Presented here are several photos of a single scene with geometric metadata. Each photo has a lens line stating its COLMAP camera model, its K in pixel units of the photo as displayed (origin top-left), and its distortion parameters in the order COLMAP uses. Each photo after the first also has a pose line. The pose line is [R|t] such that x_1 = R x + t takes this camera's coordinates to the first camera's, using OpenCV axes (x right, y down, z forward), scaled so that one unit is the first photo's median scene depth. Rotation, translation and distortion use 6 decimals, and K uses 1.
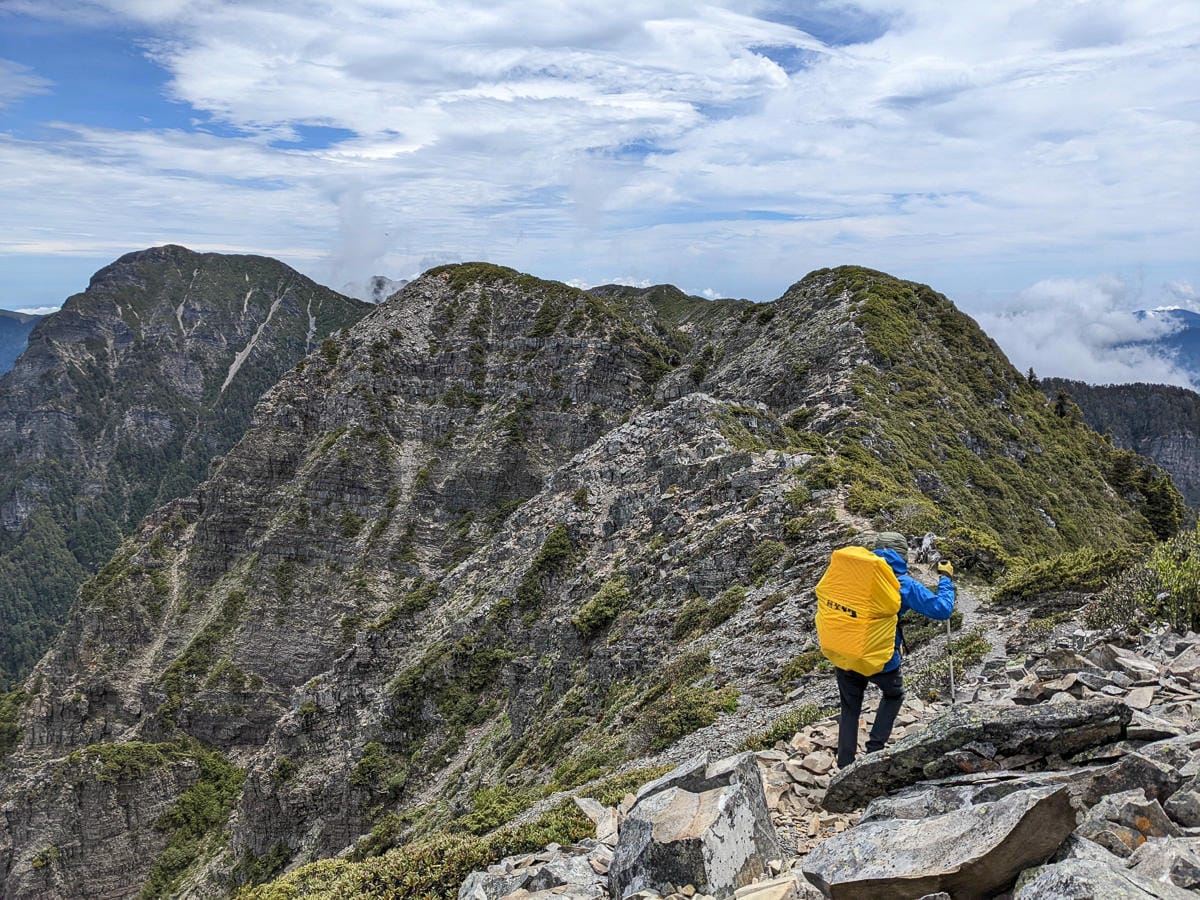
lens RADIAL K [[949.1, 0, 594.9], [0, 949.1, 444.6], [0, 0, 1]] dist [0.070058, -0.126804]
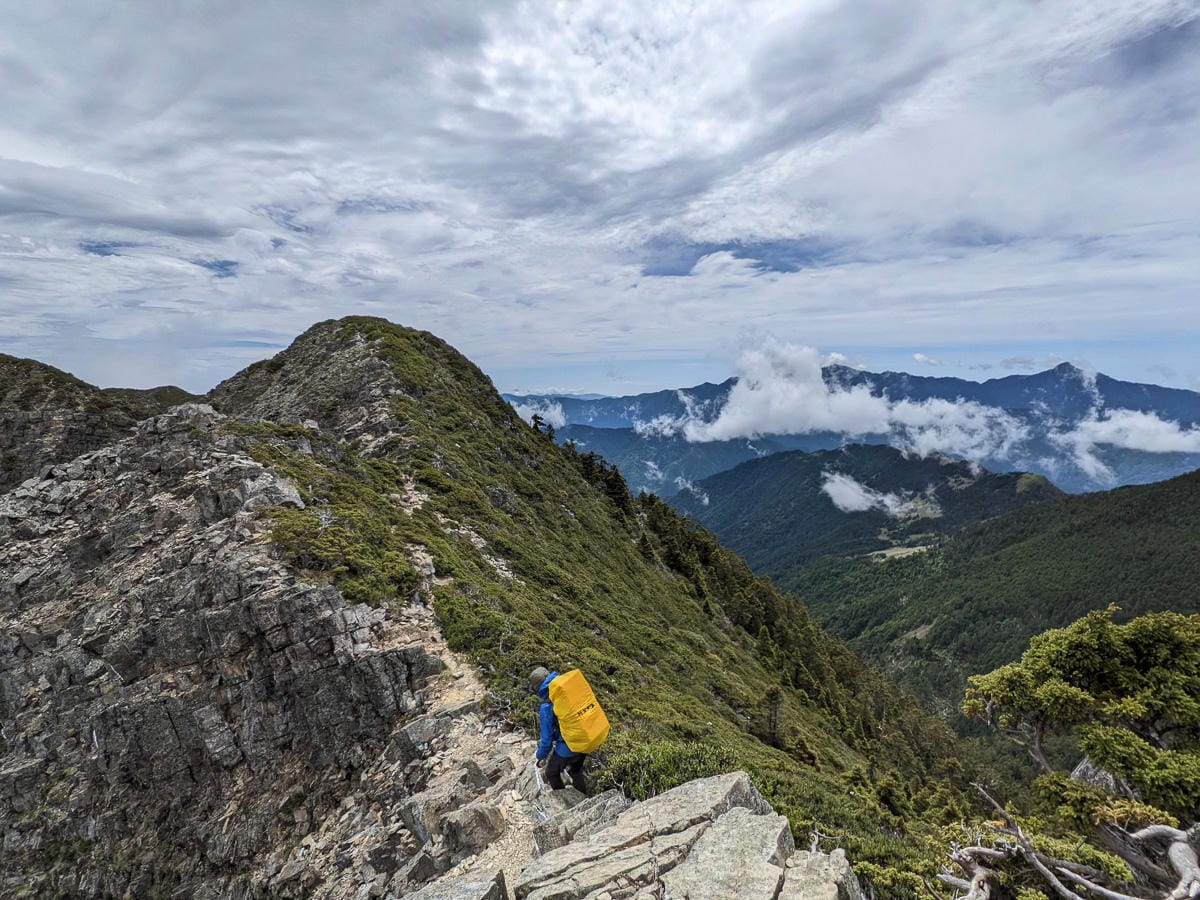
lens RADIAL K [[582.1, 0, 605.8], [0, 582.1, 457.3], [0, 0, 1]] dist [-0.001155, -0.000718]
pose [[0.756361, -0.126498, 0.641807, 0.045544], [0.153478, 0.988055, 0.013871, 0.006166], [-0.635895, 0.088011, 0.766741, 0.381575]]
